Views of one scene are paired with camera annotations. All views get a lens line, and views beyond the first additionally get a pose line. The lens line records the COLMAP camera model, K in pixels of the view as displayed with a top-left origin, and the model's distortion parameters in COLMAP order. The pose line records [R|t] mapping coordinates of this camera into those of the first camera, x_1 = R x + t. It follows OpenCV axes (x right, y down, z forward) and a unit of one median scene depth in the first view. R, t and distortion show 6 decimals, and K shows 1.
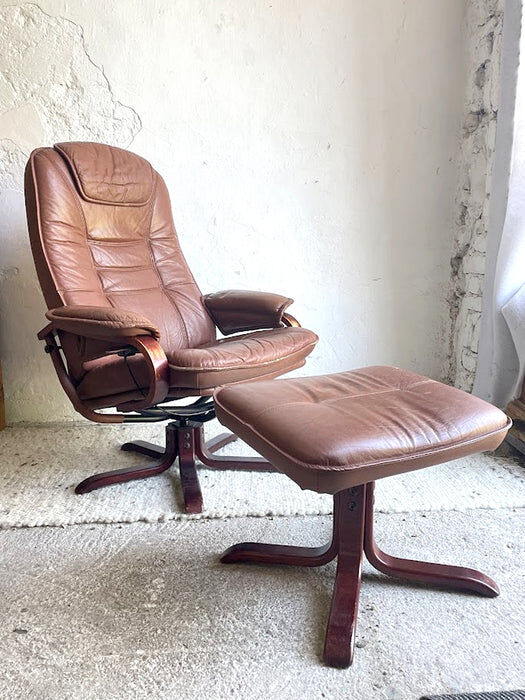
lens RADIAL K [[582.7, 0, 257.4], [0, 582.7, 356.6], [0, 0, 1]] dist [0.063502, -0.078199]
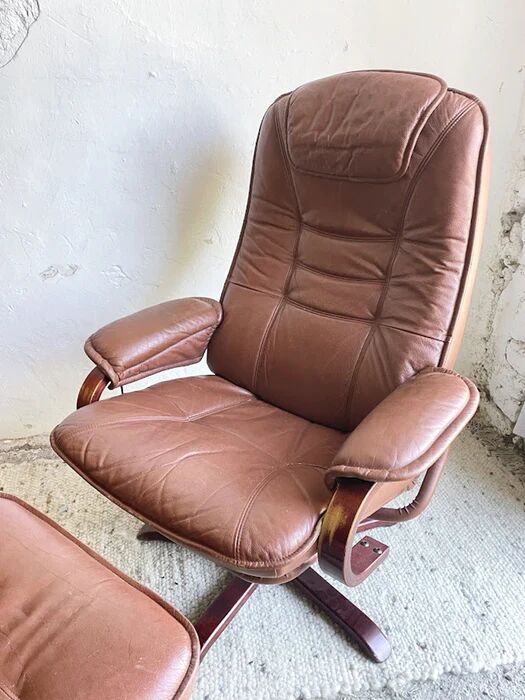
lens RADIAL K [[582.7, 0, 262.1], [0, 582.7, 346.0], [0, 0, 1]] dist [0.063502, -0.078199]
pose [[0.992440, -0.049725, 0.112203, -0.062688], [0.015806, 0.958415, 0.284938, -0.252182], [-0.121706, -0.281011, 0.951956, 0.337515]]
